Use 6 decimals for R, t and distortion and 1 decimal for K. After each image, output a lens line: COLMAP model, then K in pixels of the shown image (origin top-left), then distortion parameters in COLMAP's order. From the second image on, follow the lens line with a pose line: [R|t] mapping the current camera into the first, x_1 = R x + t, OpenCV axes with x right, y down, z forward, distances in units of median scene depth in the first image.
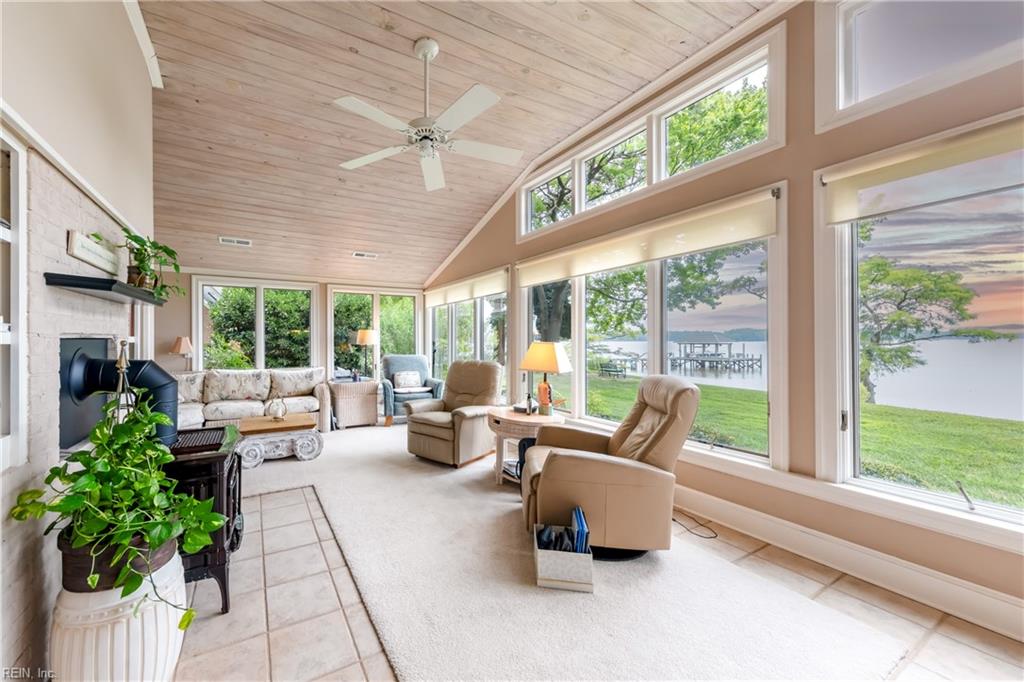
lens RADIAL K [[379.2, 0, 445.2], [0, 379.2, 340.4], [0, 0, 1]] dist [0.010936, 0.000159]
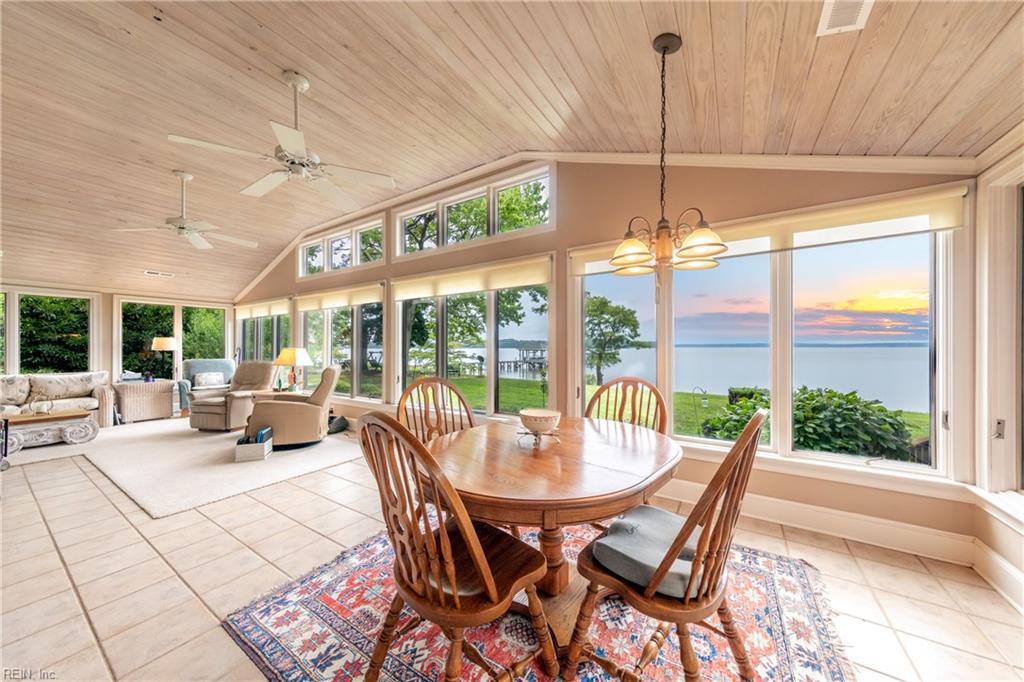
lens RADIAL K [[344.0, 0, 527.0], [0, 344.0, 347.3], [0, 0, 1]] dist [0.000460, -0.000185]
pose [[0.855075, 0.004108, 0.518488, 0.218679], [-0.004406, 0.999990, -0.000657, -0.003080], [-0.518486, -0.001722, 0.855085, -0.516286]]
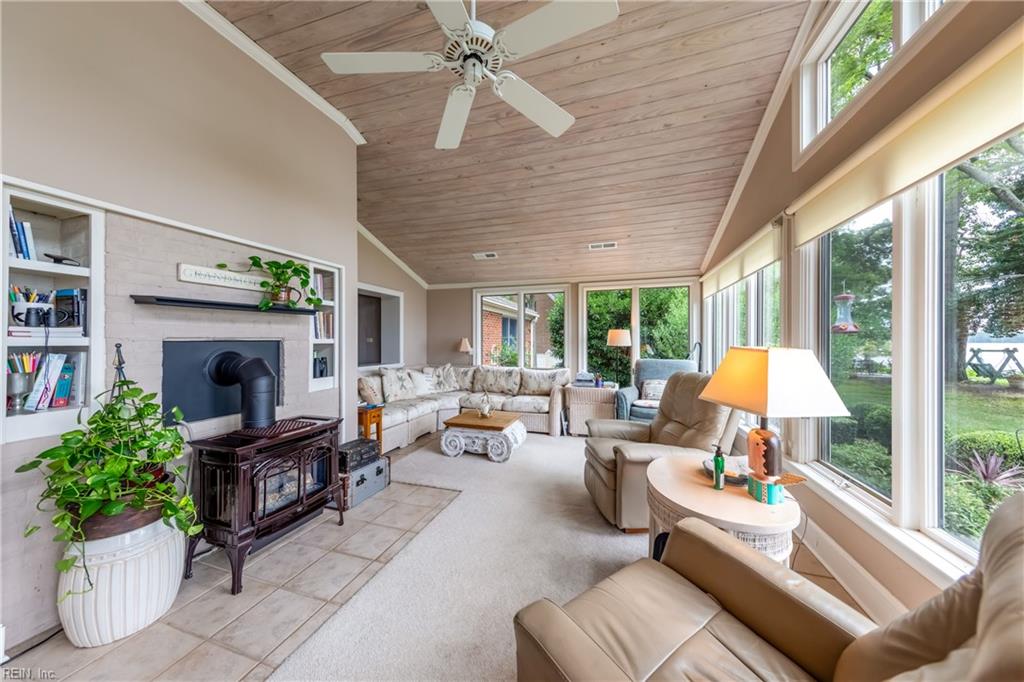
lens RADIAL K [[344.0, 0, 500.9], [0, 344.0, 340.7], [0, 0, 1]] dist [0.000460, -0.000185]
pose [[0.694062, 0.000866, -0.719915, 0.211397], [-0.000177, 0.999999, 0.001032, -0.002444], [0.719915, -0.000589, 0.694062, 0.278499]]
